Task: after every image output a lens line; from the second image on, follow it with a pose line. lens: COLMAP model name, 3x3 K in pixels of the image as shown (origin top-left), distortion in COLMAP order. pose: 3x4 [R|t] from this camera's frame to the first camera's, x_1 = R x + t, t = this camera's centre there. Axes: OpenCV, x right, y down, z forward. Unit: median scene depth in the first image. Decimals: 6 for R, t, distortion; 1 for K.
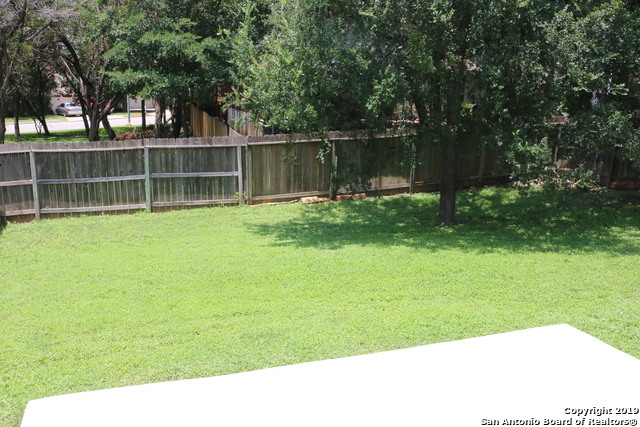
lens RADIAL K [[540.7, 0, 309.6], [0, 540.7, 217.2], [0, 0, 1]] dist [-0.157885, 0.127947]
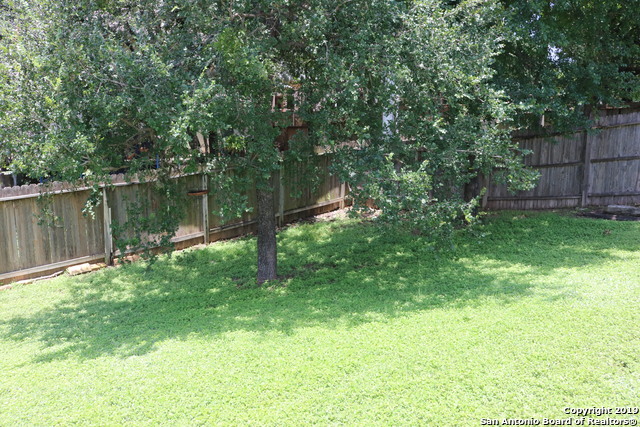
lens RADIAL K [[540.7, 0, 309.6], [0, 540.7, 217.2], [0, 0, 1]] dist [-0.157885, 0.127947]
pose [[0.898092, -0.096500, 0.429091, -0.018732], [0.126255, 0.991136, -0.041353, -0.032861], [-0.421297, 0.091313, 0.902314, 0.206903]]
